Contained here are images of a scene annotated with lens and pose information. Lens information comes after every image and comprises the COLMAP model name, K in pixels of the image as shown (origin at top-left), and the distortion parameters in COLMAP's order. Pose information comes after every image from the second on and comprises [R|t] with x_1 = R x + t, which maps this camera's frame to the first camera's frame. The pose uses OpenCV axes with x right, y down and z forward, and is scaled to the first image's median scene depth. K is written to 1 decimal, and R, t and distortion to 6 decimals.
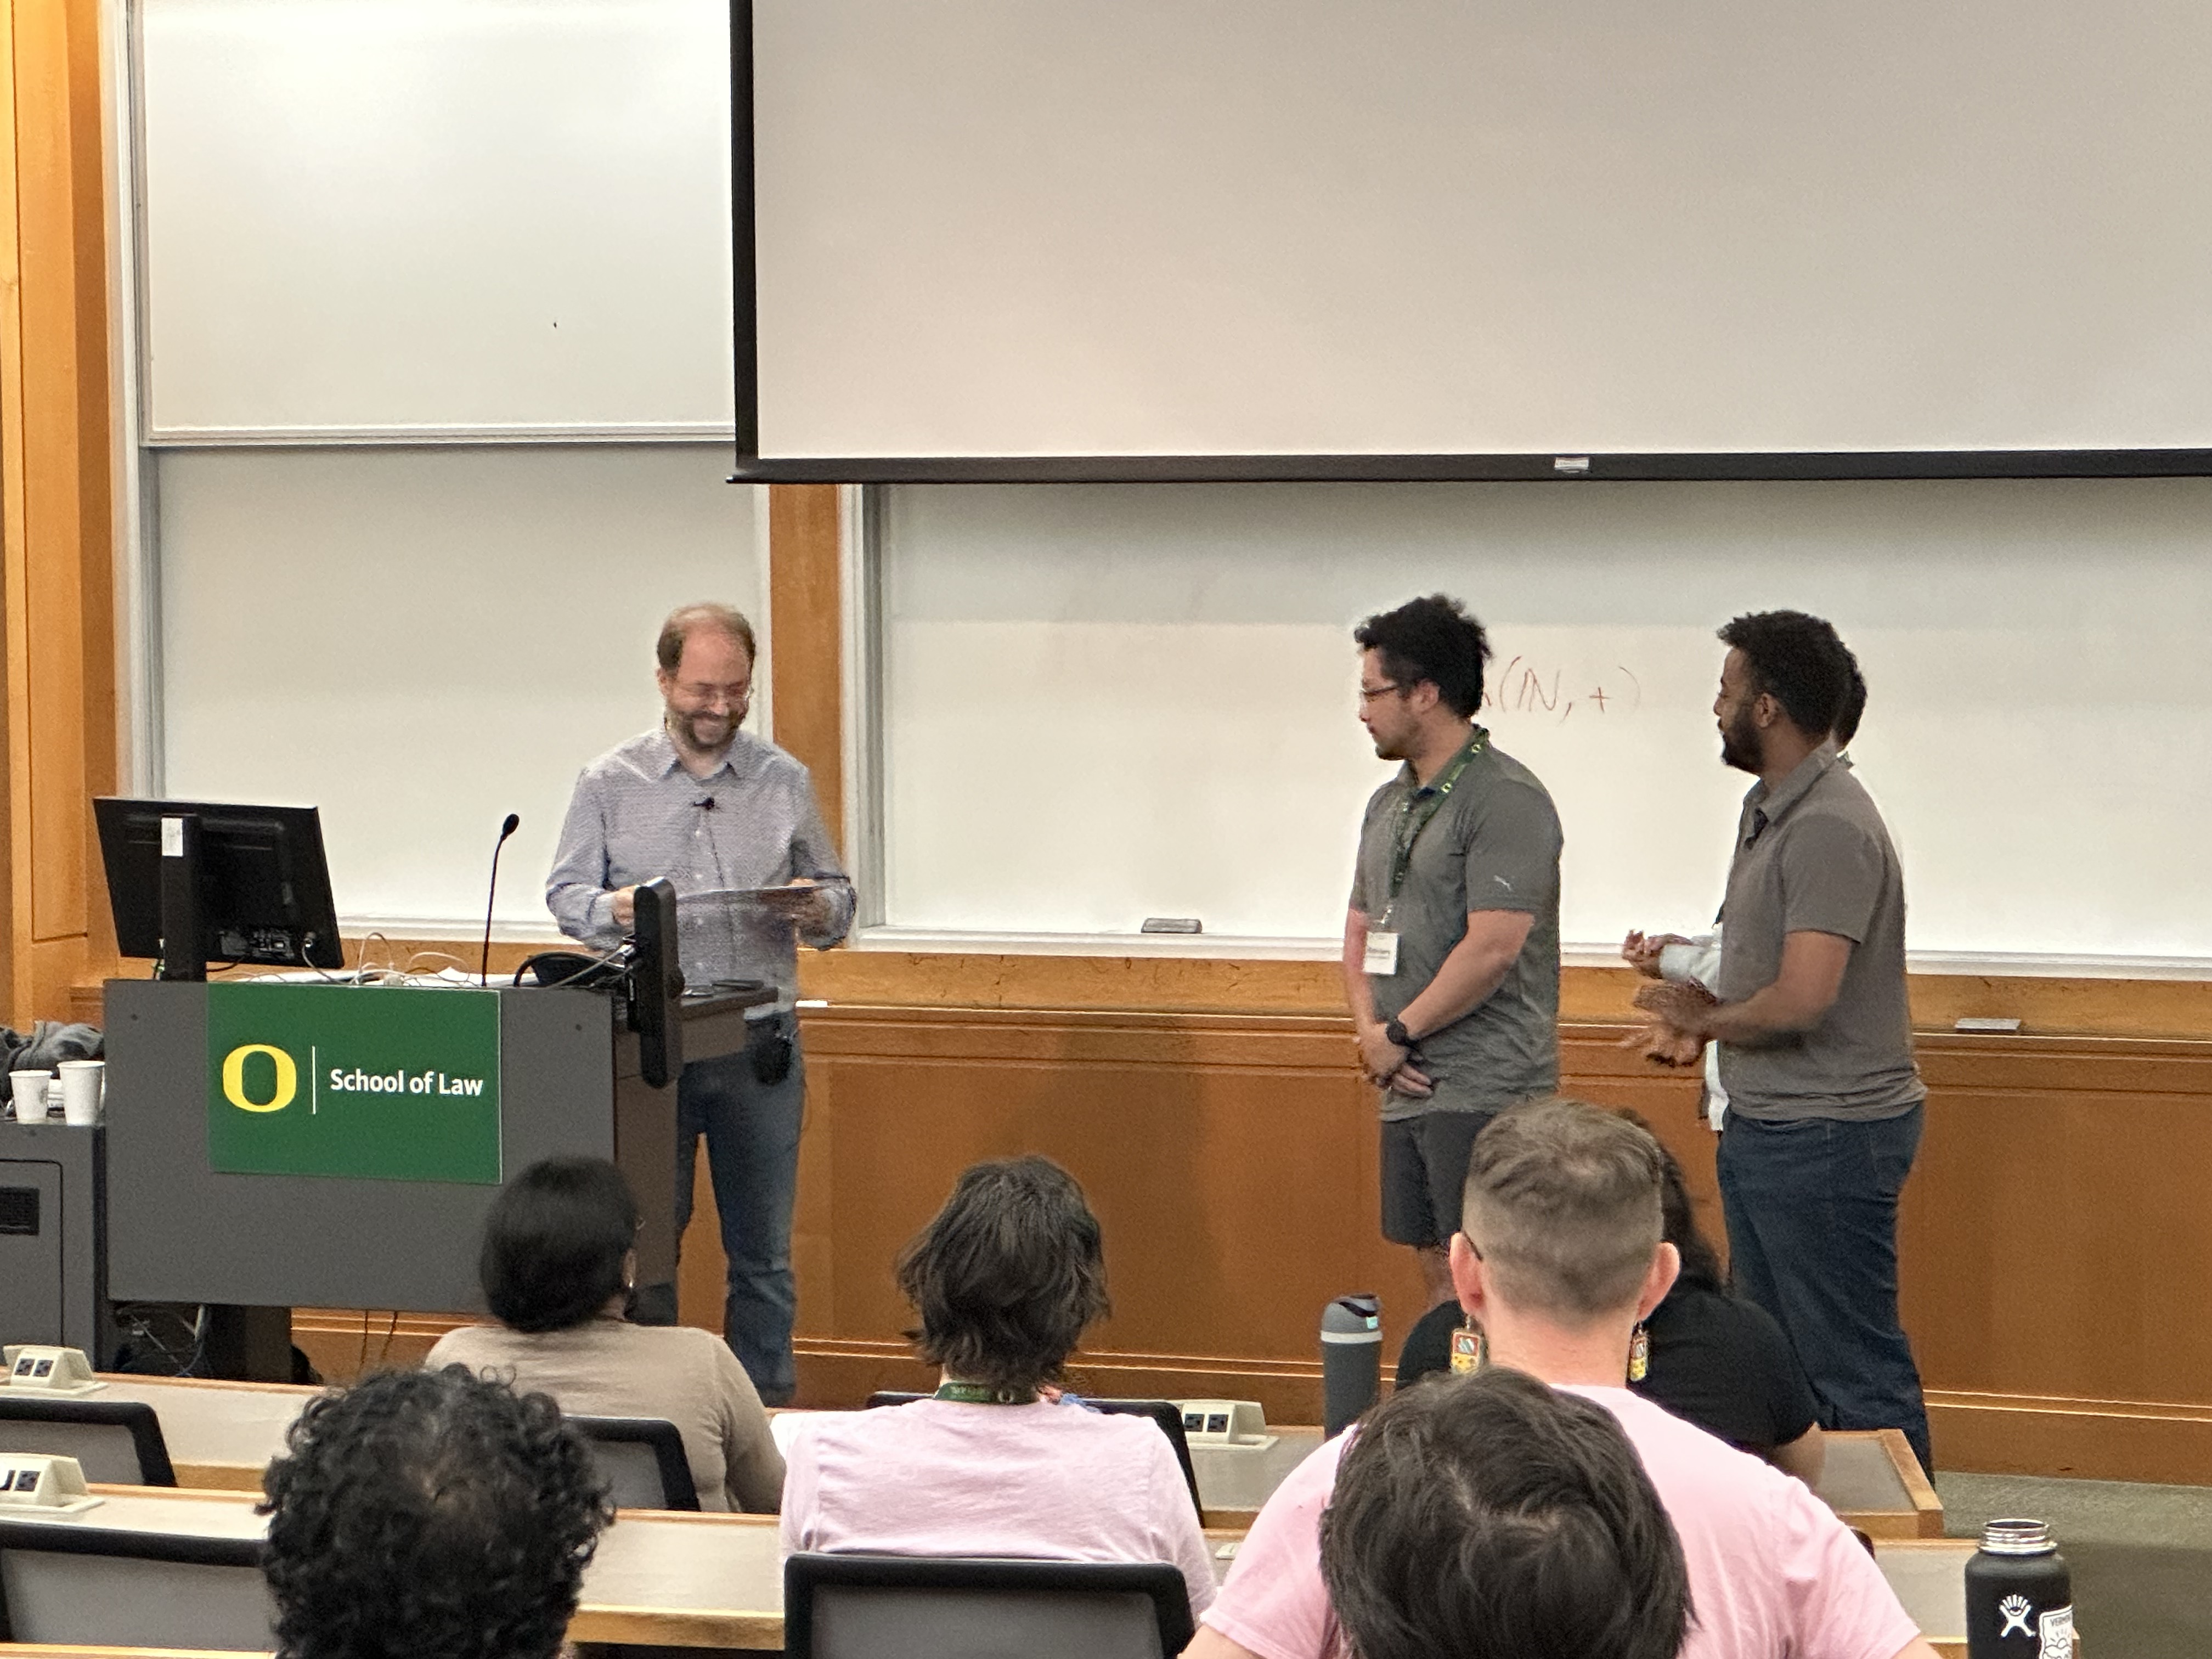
lens RADIAL K [[7296.9, 0, 1101.7], [0, 7296.9, 796.0], [0, 0, 1]] dist [-0.153076, 9.361436]
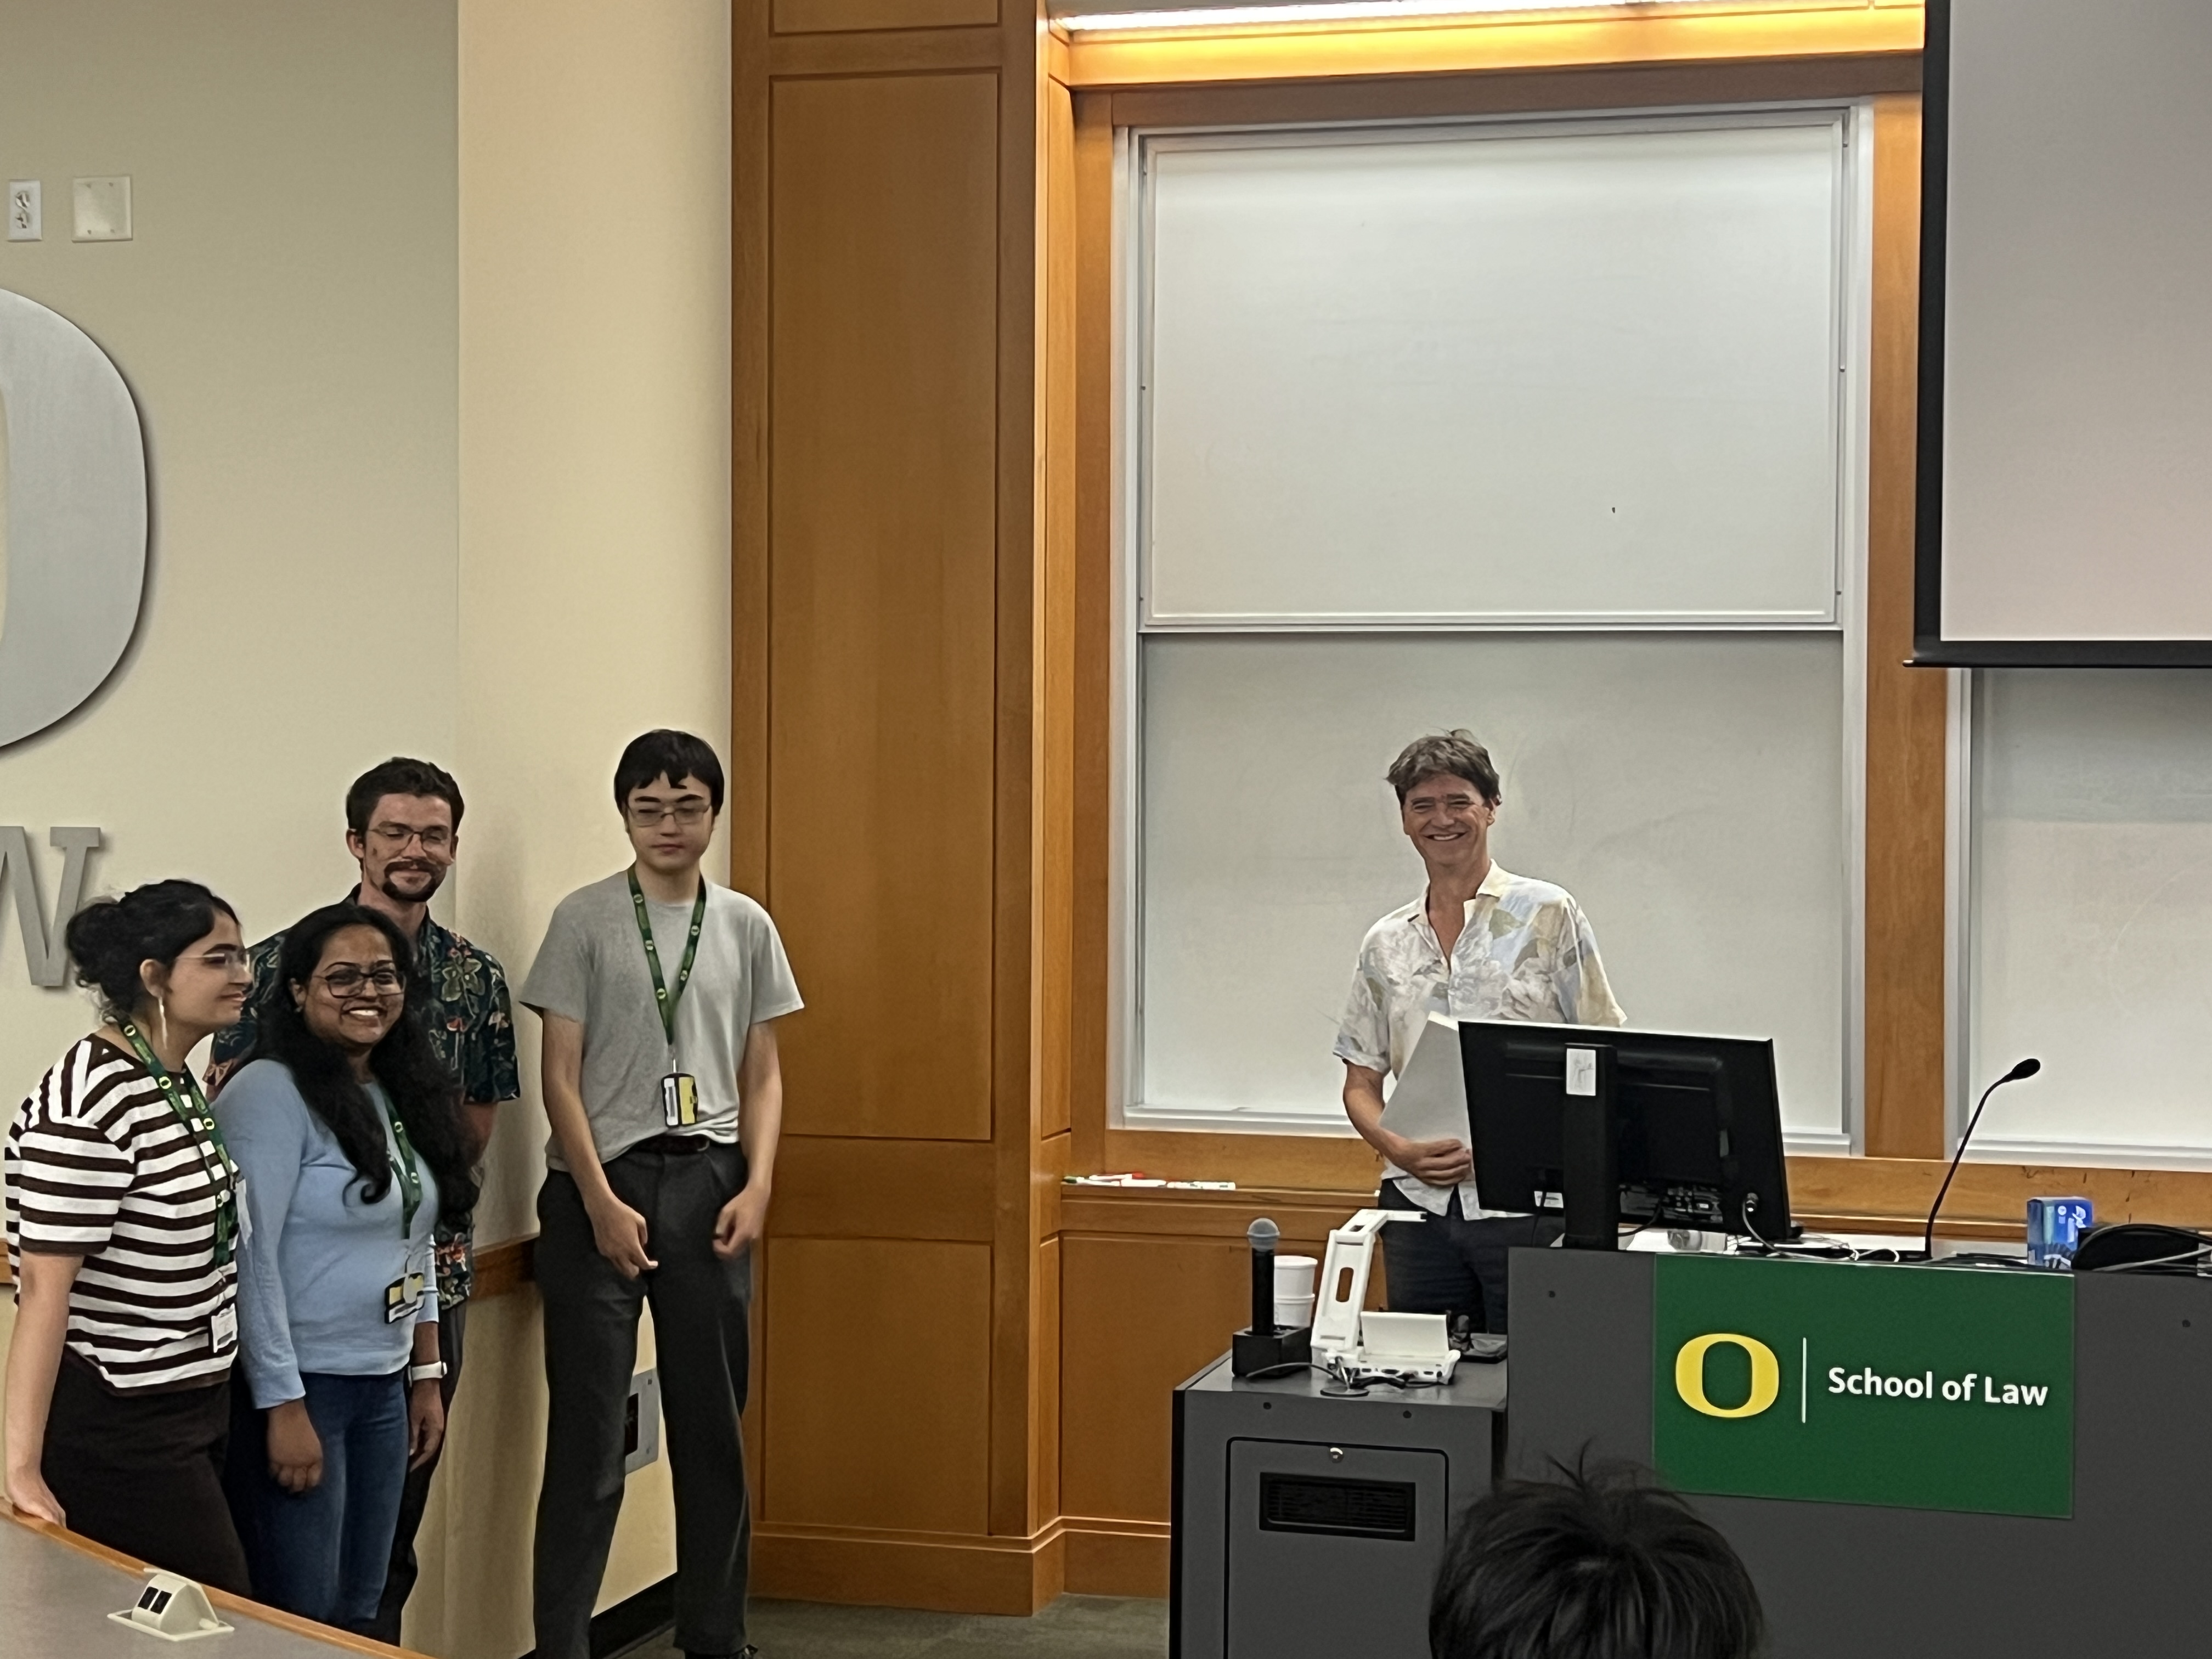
lens RADIAL K [[3831.2, 0, 1070.9], [0, 3831.2, 800.0], [0, 0, 1]] dist [0.053882, -0.192890]
pose [[0.993179, 0.012866, 0.115888, -0.237679], [-0.009493, 0.999516, -0.029616, -0.011814], [-0.116213, 0.028314, 0.992821, 0.582329]]
